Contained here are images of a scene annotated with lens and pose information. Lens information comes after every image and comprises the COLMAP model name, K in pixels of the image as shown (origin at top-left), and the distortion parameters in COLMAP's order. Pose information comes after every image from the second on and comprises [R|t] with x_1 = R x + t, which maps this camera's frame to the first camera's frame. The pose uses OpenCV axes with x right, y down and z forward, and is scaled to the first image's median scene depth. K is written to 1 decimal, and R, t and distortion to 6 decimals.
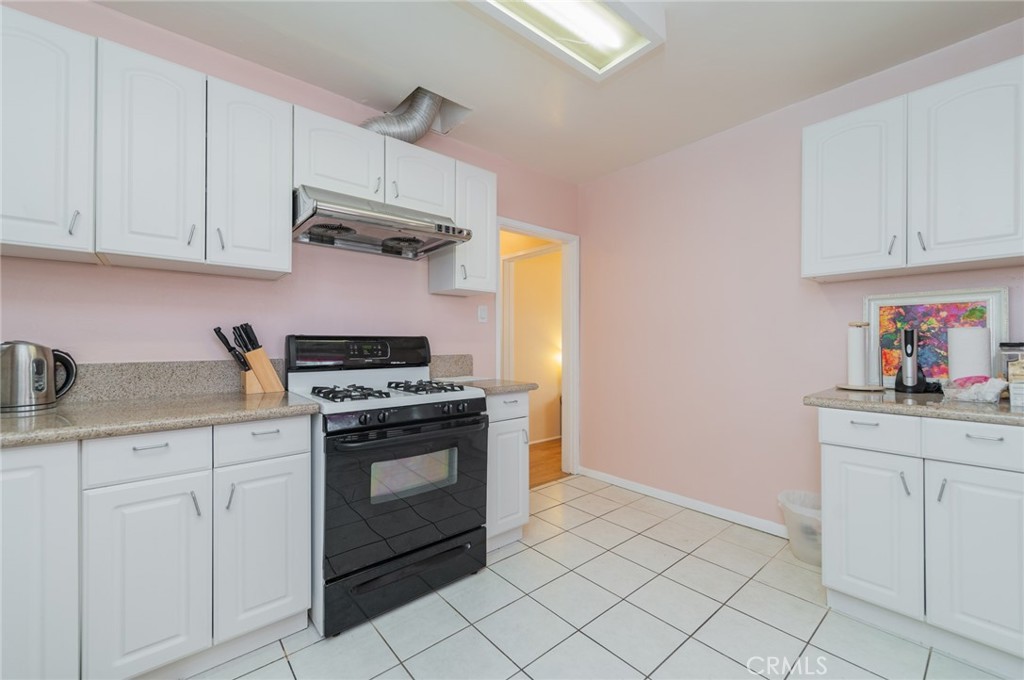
lens RADIAL K [[407.6, 0, 517.1], [0, 407.6, 340.7], [0, 0, 1]] dist [0.010431, -0.001957]
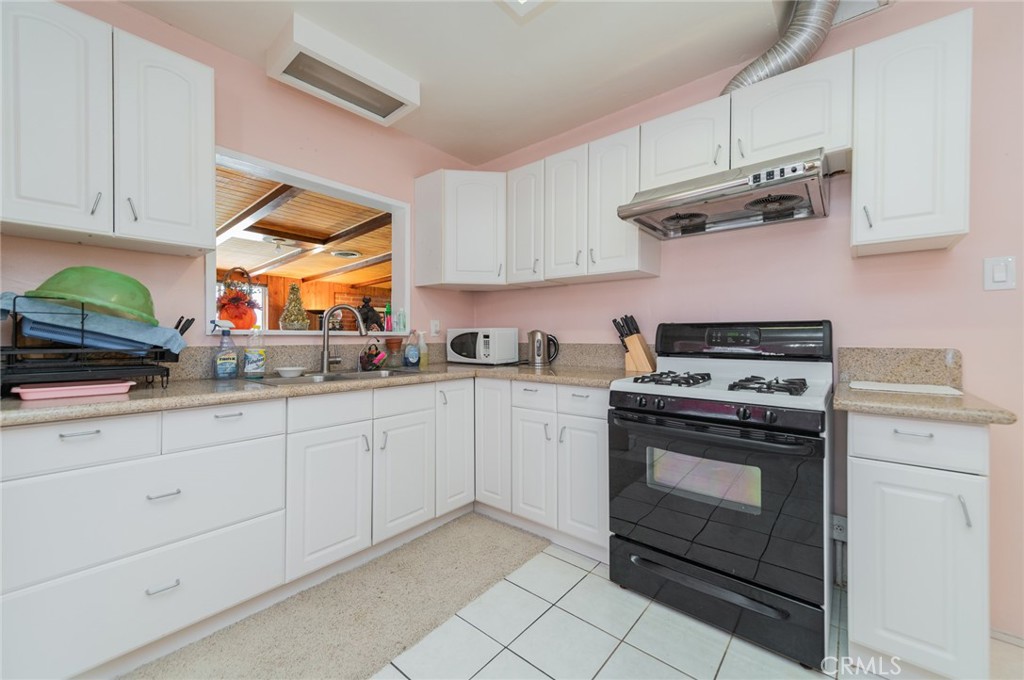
lens RADIAL K [[407.6, 0, 514.9], [0, 407.6, 337.6], [0, 0, 1]] dist [0.010431, -0.001957]
pose [[0.151114, 0.007330, -0.988489, 0.546846], [0.003846, 0.999961, 0.008003, 0.016212], [0.988509, -0.005011, 0.151079, 0.469256]]
